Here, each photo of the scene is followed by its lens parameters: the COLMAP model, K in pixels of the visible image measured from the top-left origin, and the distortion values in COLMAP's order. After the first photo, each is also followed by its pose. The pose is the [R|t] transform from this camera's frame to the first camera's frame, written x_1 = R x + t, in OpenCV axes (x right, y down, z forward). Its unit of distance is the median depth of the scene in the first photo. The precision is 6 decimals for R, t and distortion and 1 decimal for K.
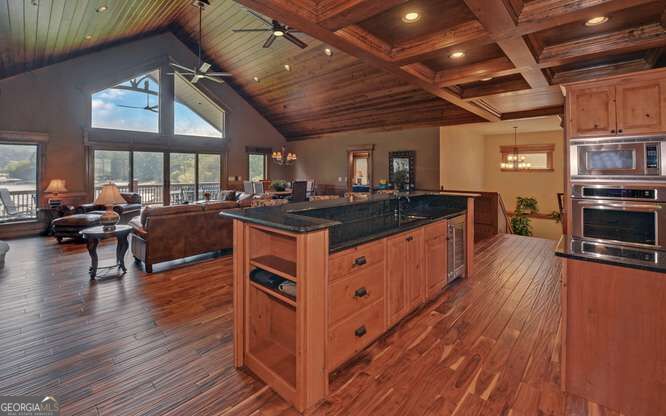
lens RADIAL K [[287.9, 0, 329.6], [0, 287.9, 168.6], [0, 0, 1]] dist [-0.008324, -0.000754]
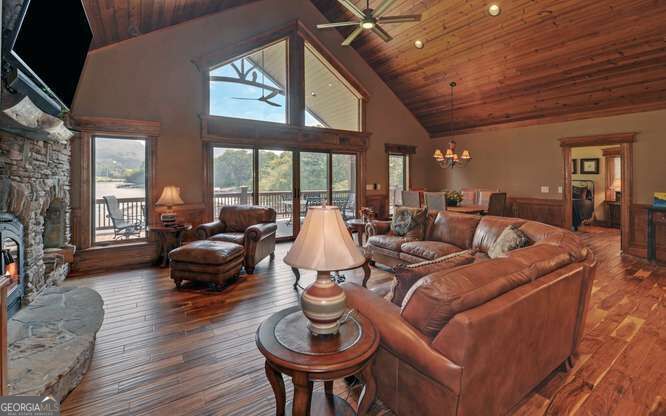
lens RADIAL K [[287.9, 0, 344.1], [0, 287.9, 179.0], [0, 0, 1]] dist [-0.008324, -0.000754]
pose [[0.981518, 0.006105, -0.191272, -0.310982], [-0.004048, 0.999930, 0.011142, 0.007603], [0.191326, -0.010162, 0.981474, 0.300759]]
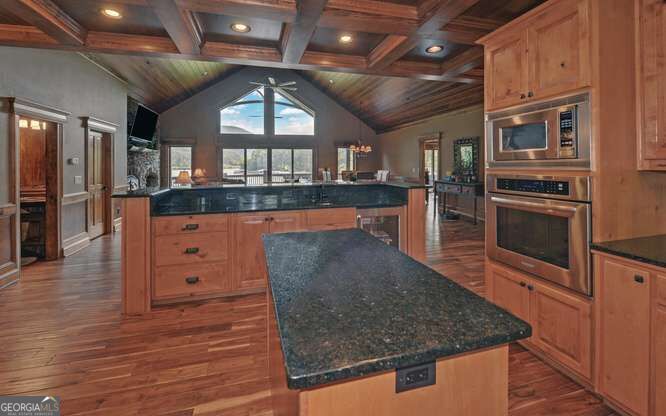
lens RADIAL K [[287.9, 0, 330.1], [0, 287.9, 162.0], [0, 0, 1]] dist [-0.008324, -0.000754]
pose [[0.844683, -0.009135, -0.535189, 0.354117], [0.008611, 0.999957, -0.003477, 0.009822], [0.535198, -0.001671, 0.844725, 0.061830]]
